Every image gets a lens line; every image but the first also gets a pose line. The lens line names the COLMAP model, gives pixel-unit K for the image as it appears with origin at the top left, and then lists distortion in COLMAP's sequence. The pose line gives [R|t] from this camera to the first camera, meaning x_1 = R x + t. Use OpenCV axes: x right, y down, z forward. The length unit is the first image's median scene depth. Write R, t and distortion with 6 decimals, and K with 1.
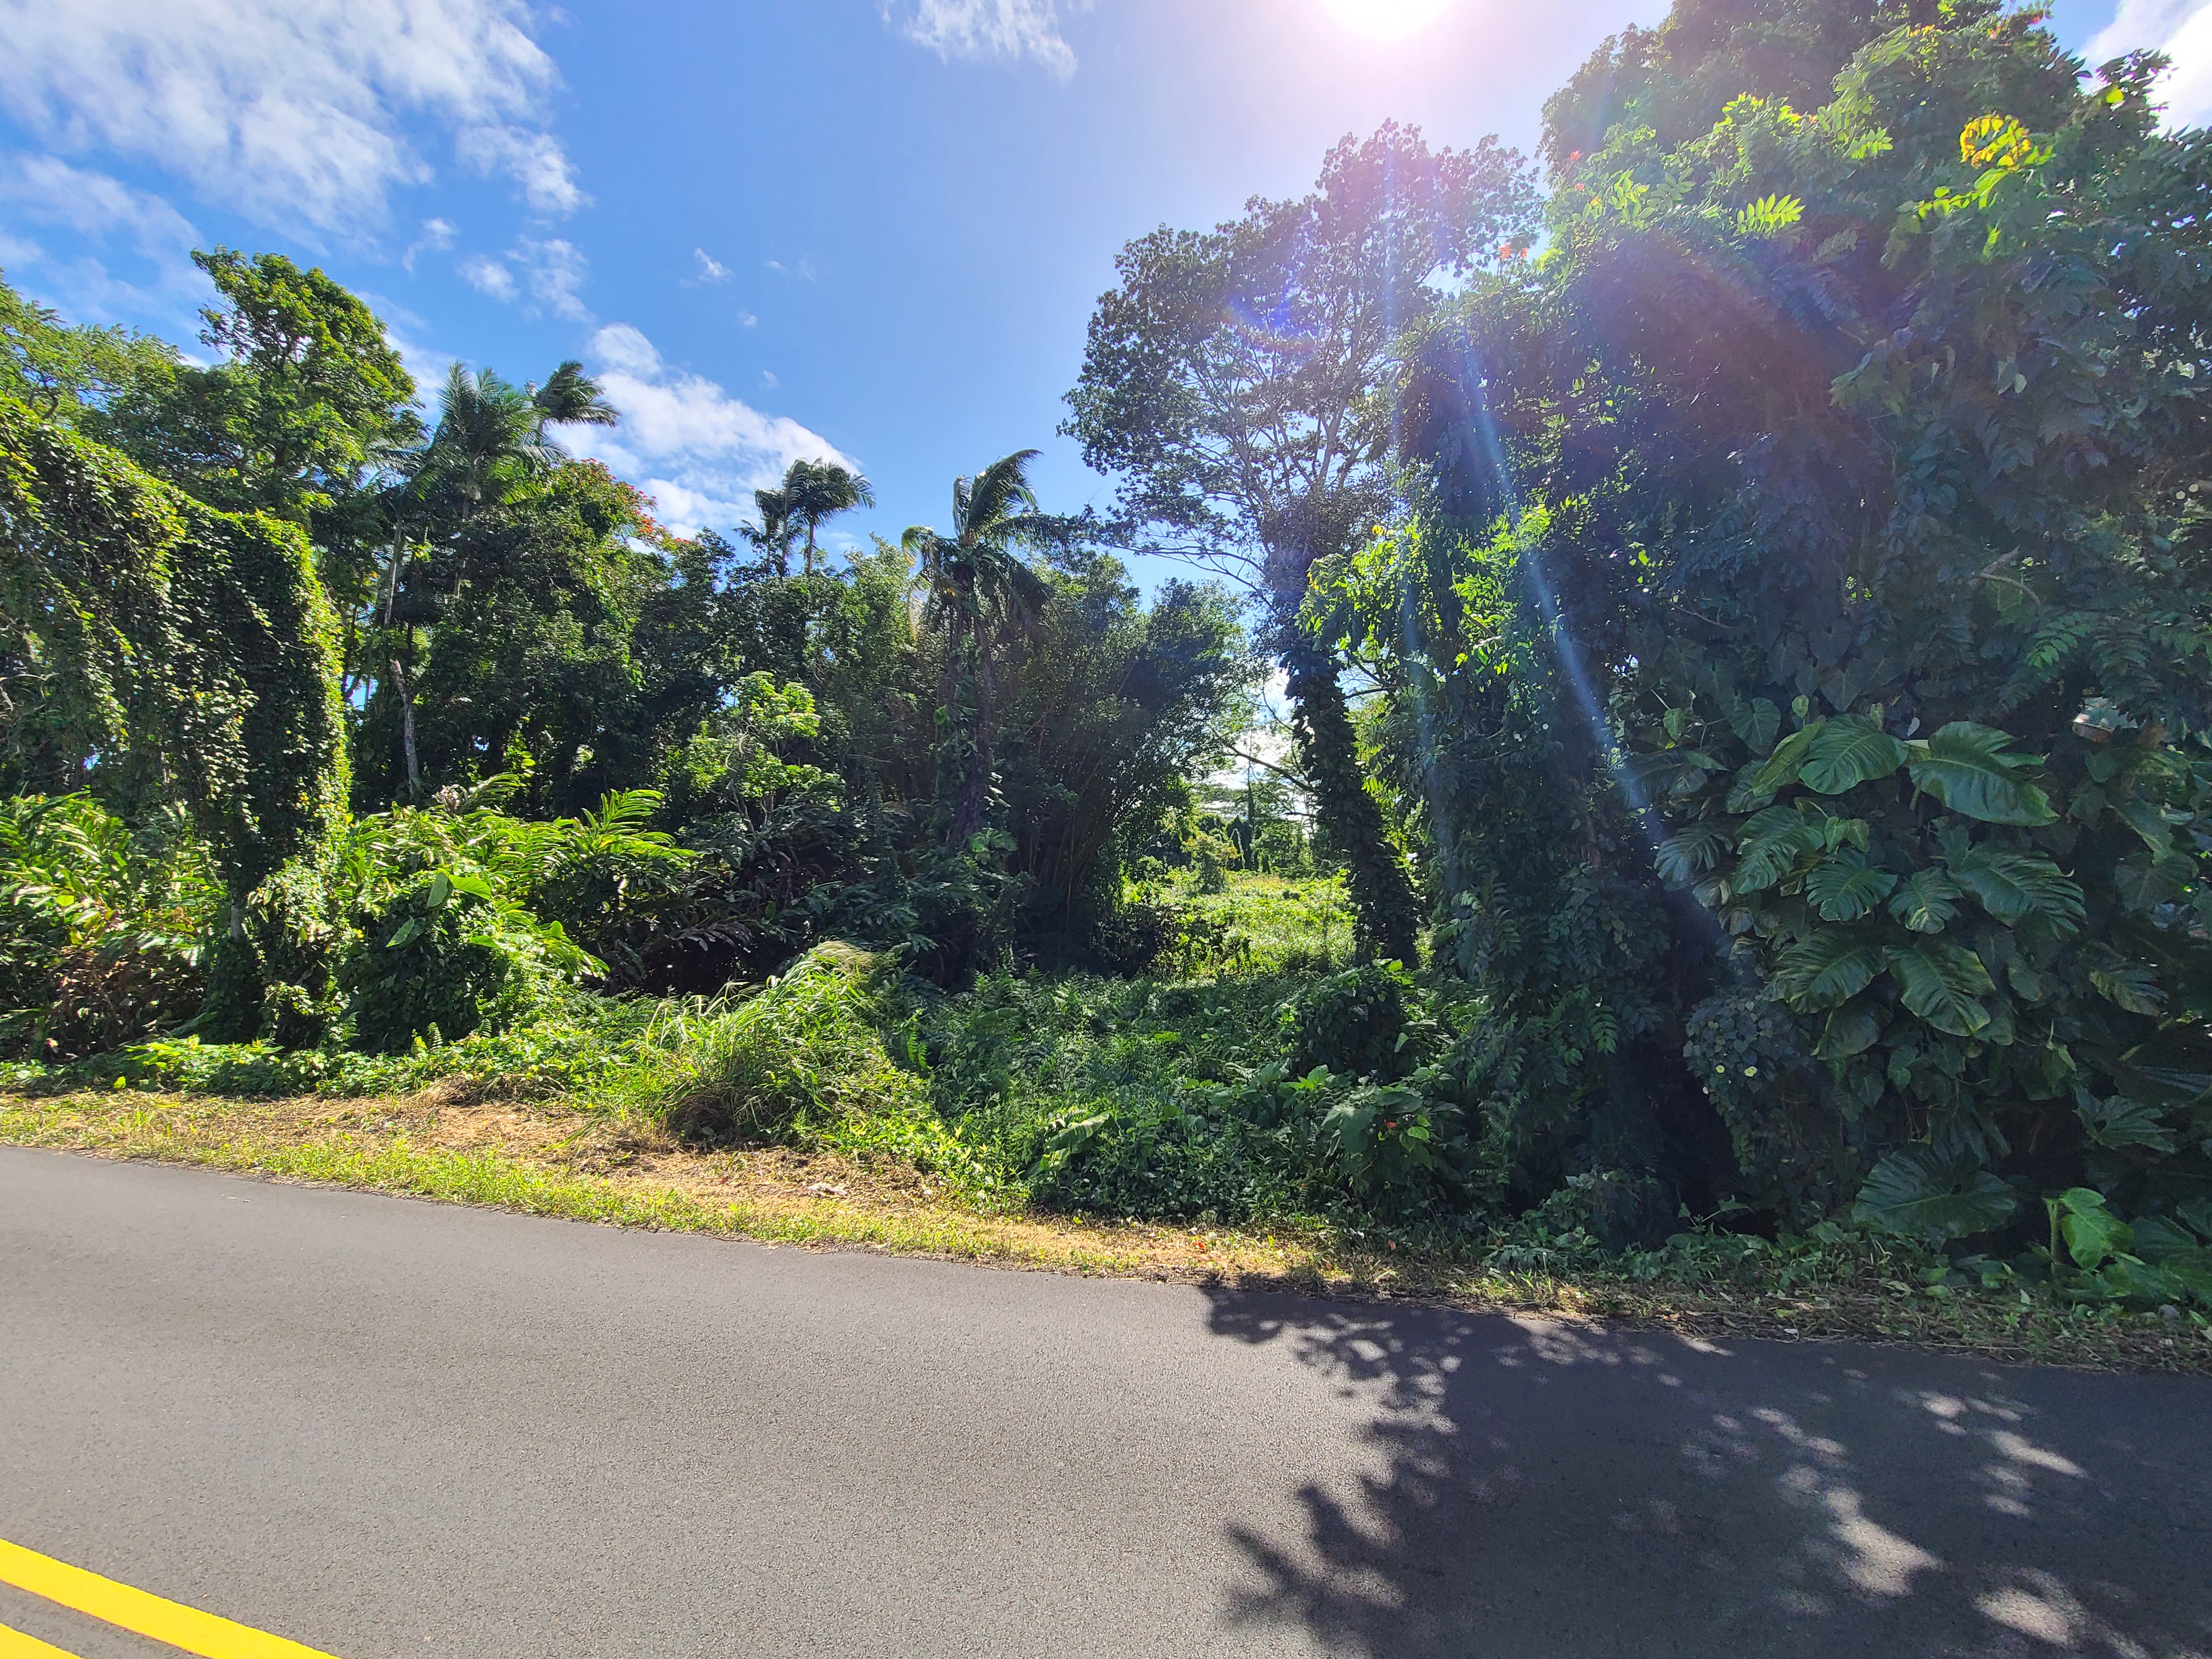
lens RADIAL K [[877.2, 0, 1146.4], [0, 877.2, 850.9], [0, 0, 1]] dist [0.001019, -0.000121]
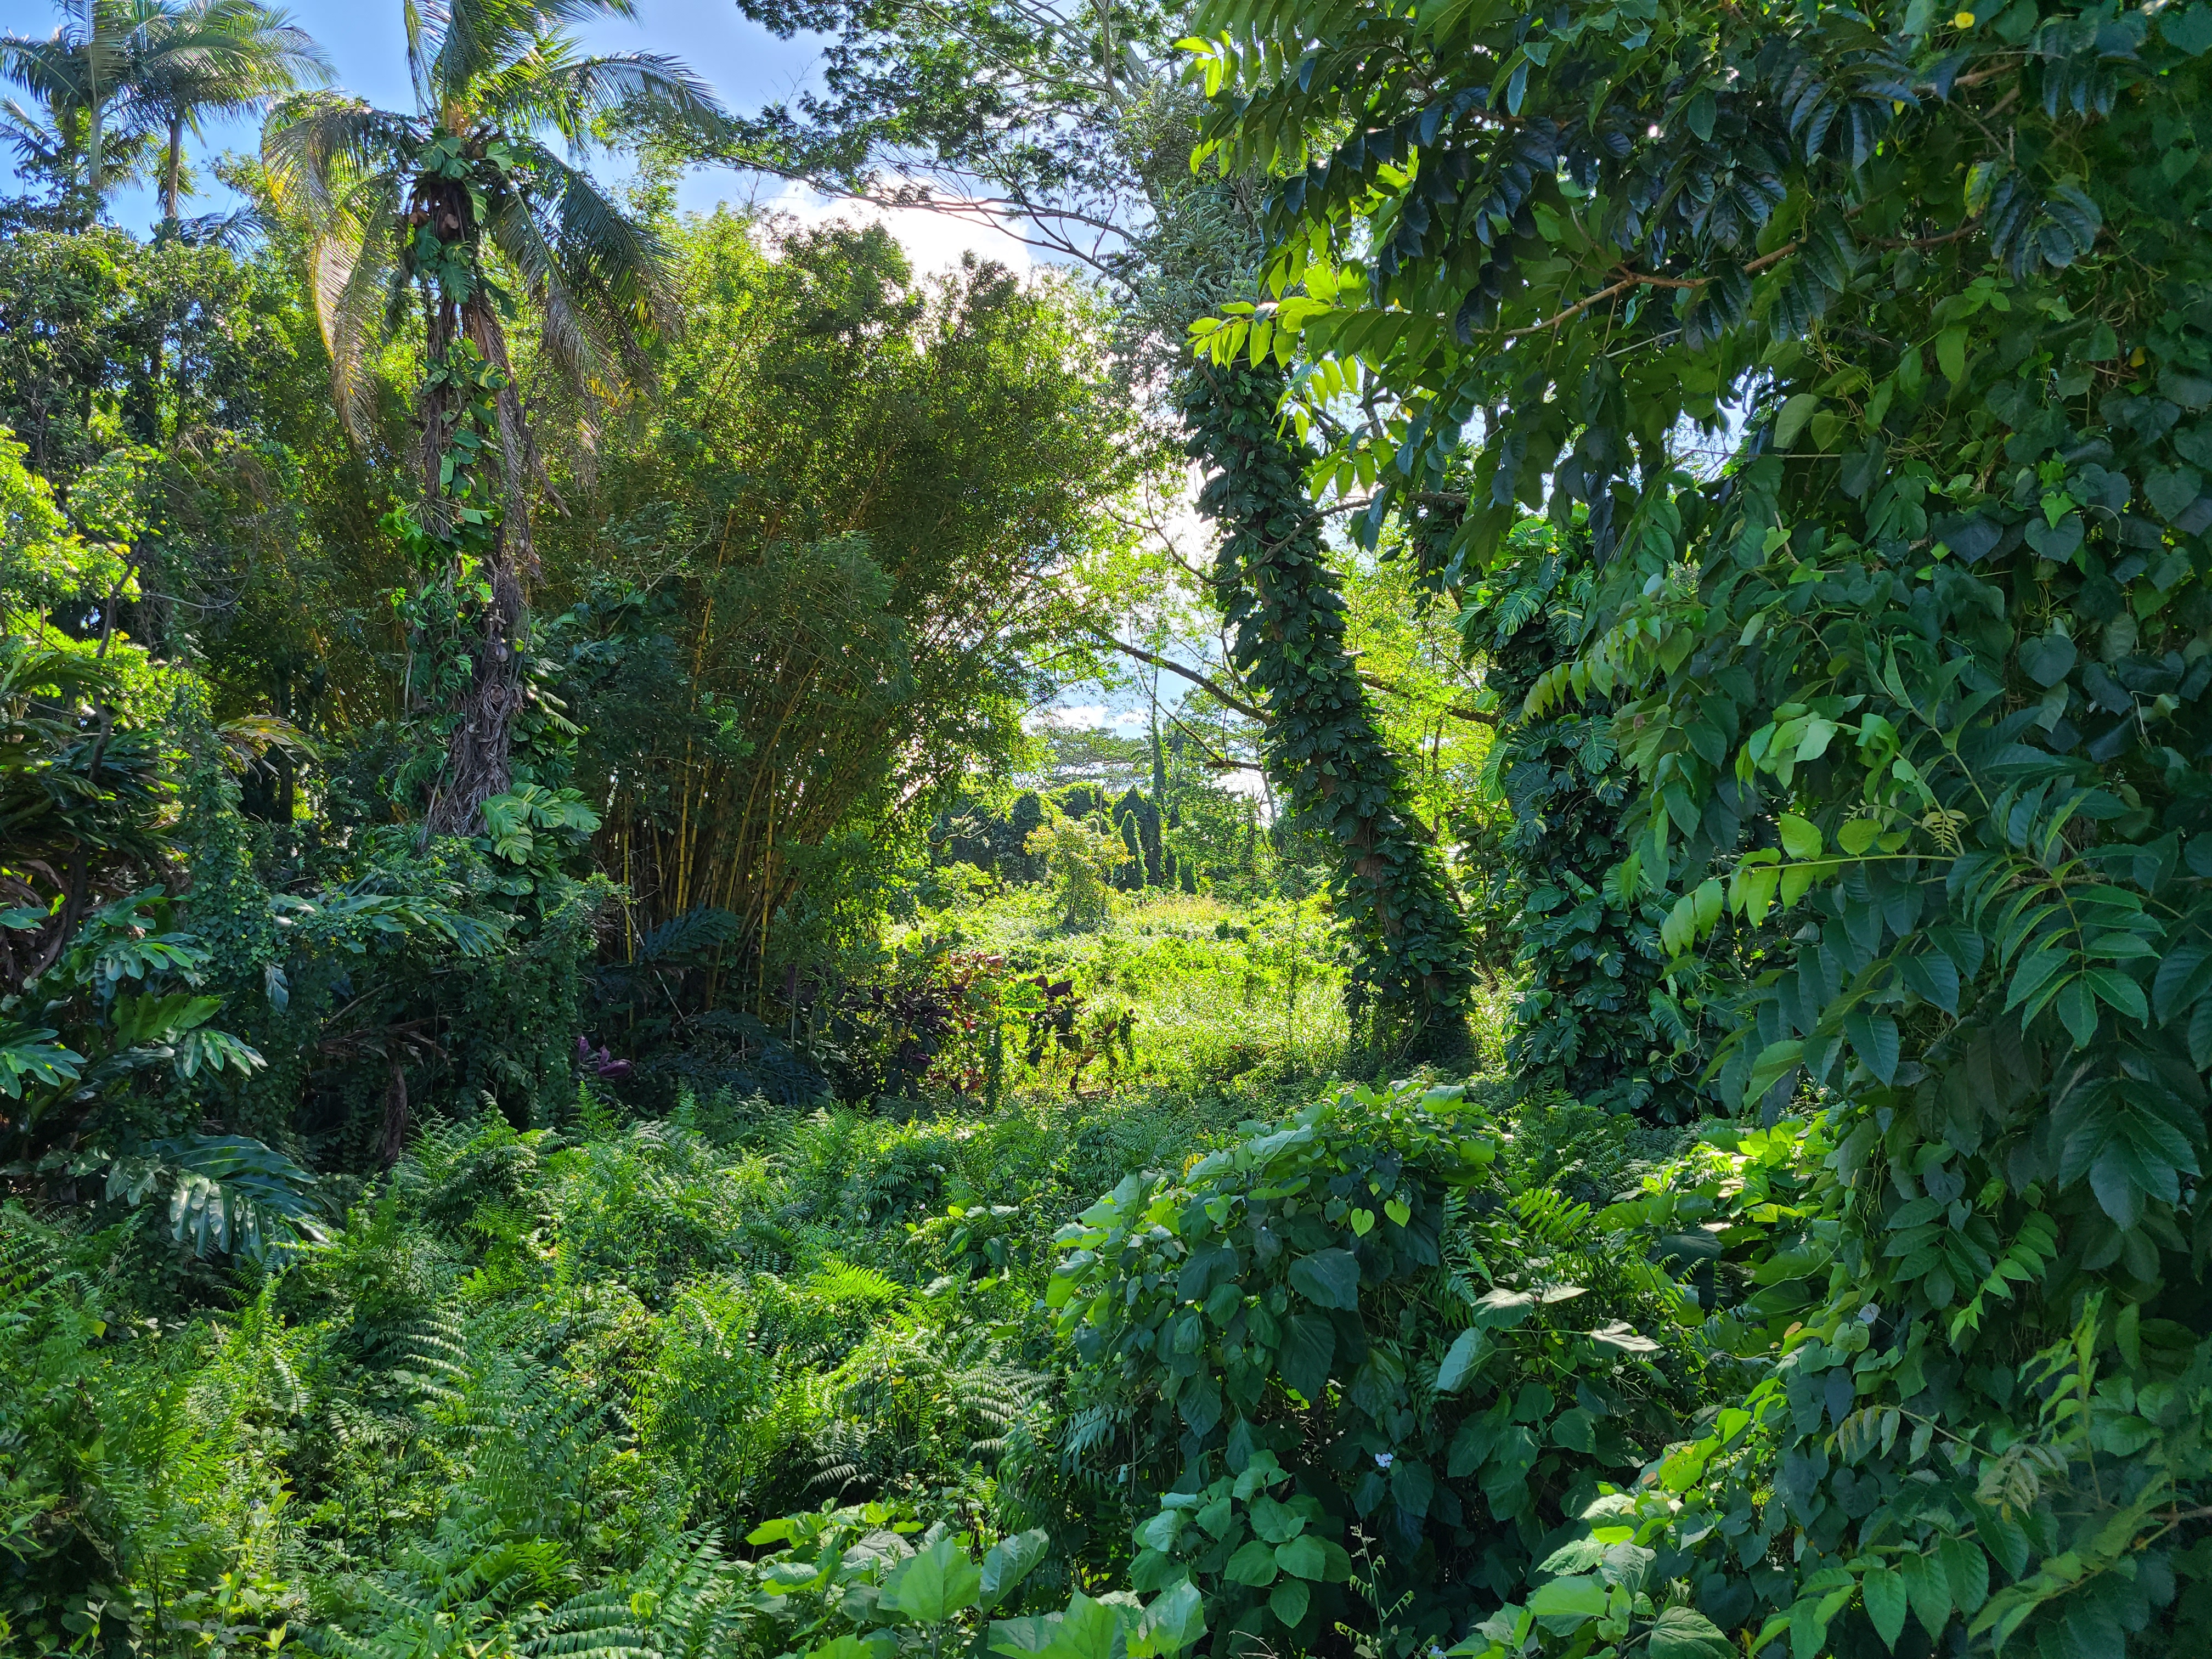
lens RADIAL K [[1526.6, 0, 1106.0], [0, 1526.6, 829.5], [0, 0, 1]] dist [0.001409, 0.137455]
pose [[0.997368, -0.013272, 0.071288, 0.036699], [0.014977, 0.999613, -0.023428, 0.013790], [-0.070949, 0.024434, 0.997181, 0.133625]]
